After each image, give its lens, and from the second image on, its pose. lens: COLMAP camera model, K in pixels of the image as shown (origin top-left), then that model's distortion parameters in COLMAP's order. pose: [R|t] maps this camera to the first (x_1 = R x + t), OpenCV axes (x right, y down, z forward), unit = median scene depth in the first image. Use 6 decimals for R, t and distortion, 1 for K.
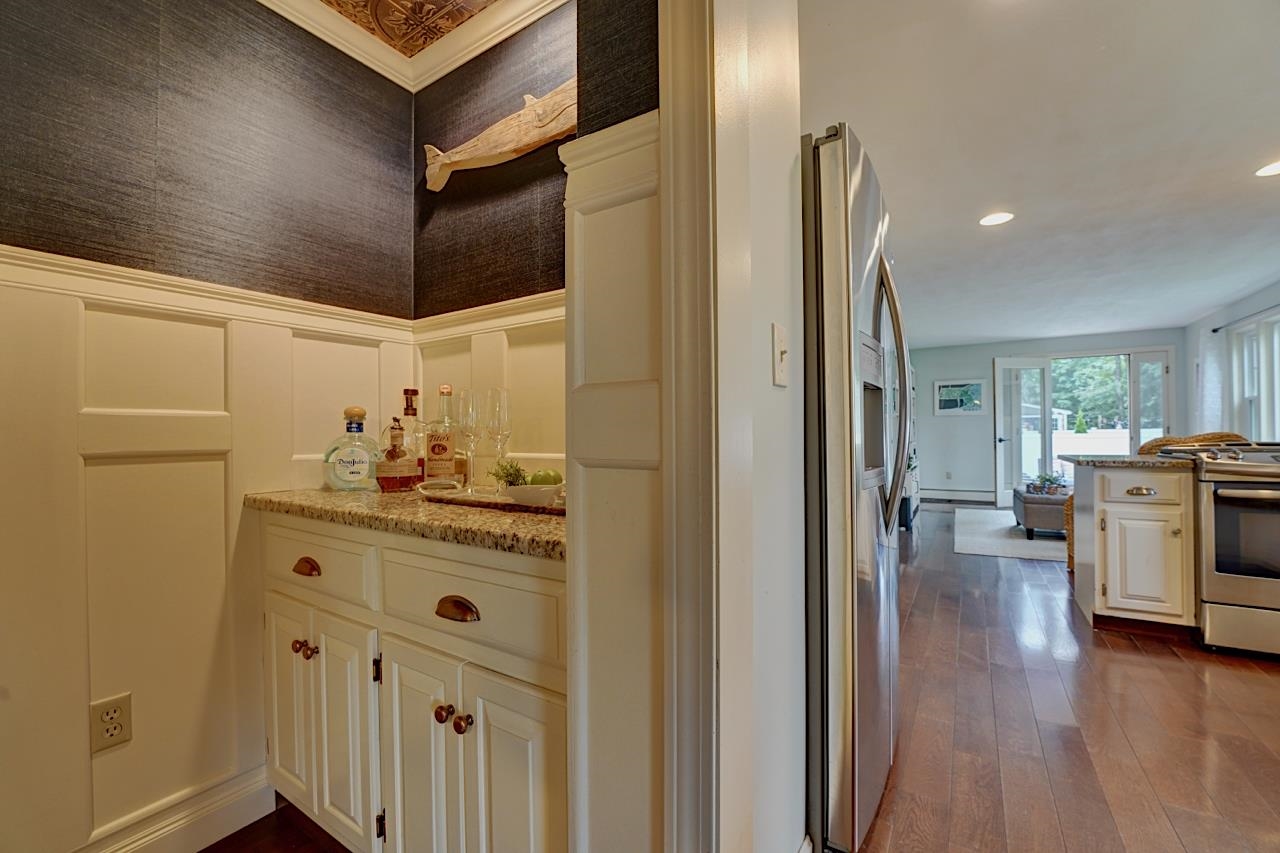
lens RADIAL K [[520.6, 0, 635.5], [0, 520.6, 436.5], [0, 0, 1]] dist [-0.028150, 0.003109]
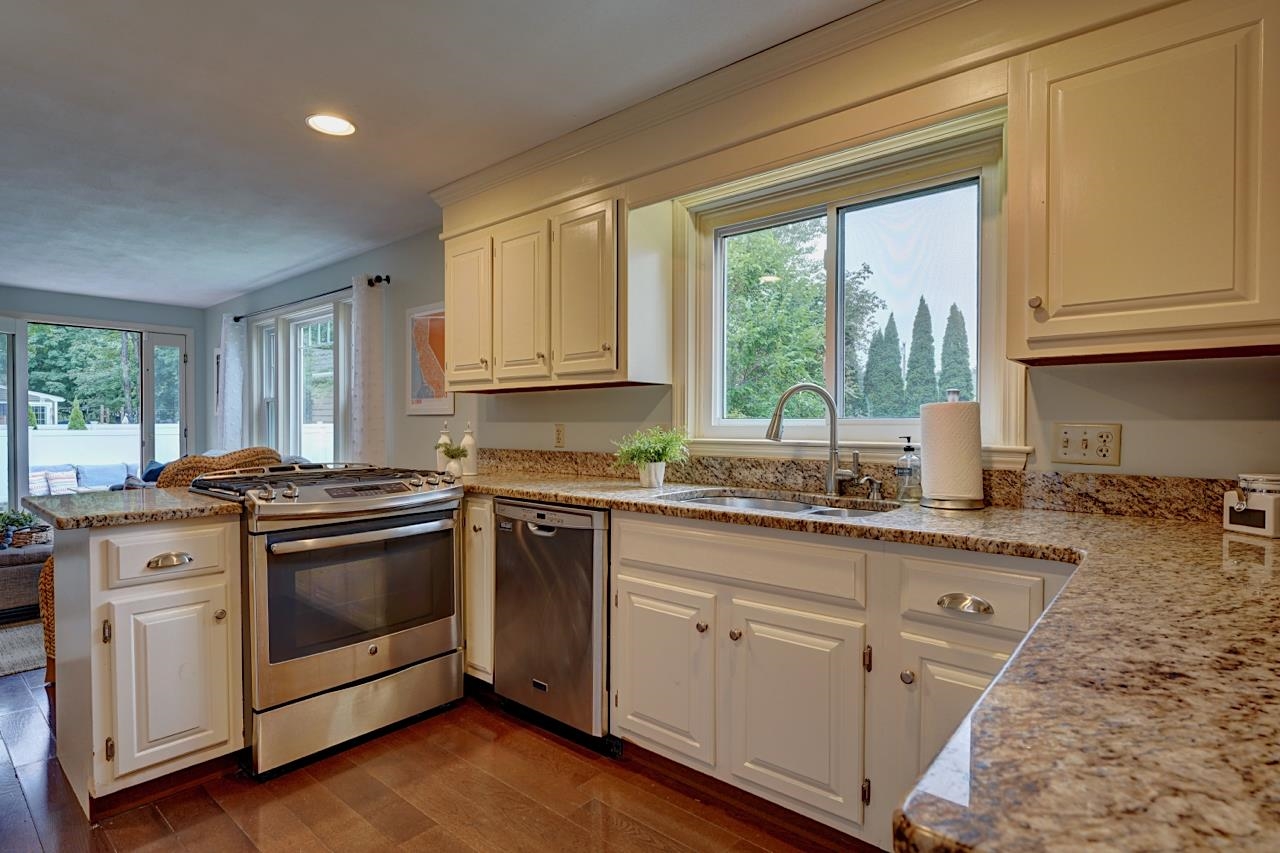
lens RADIAL K [[645.0, 0, 636.8], [0, 645.0, 428.2], [0, 0, 1]] dist [-0.003055, 0.001462]
pose [[0.138521, 0.002185, 0.990357, 0.305095], [-0.001816, 0.999996, -0.001952, -0.045335], [-0.990358, -0.001529, 0.138525, 0.333215]]
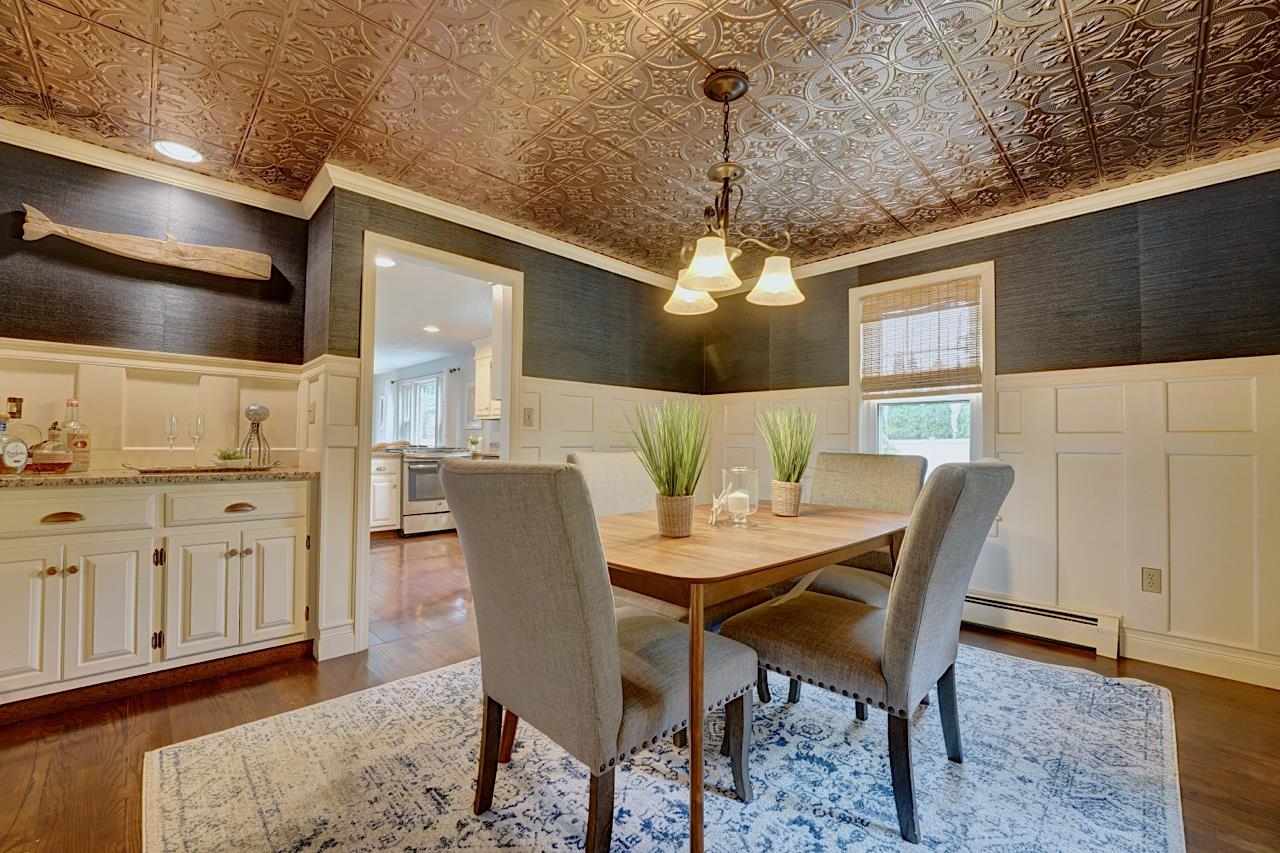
lens RADIAL K [[520.6, 0, 639.9], [0, 520.6, 433.0], [0, 0, 1]] dist [-0.028150, 0.003109]
pose [[0.222224, 0.029001, 0.974564, -0.803072], [-0.014339, 0.999547, -0.026475, 0.003963], [-0.974890, -0.008091, 0.222539, -0.480598]]
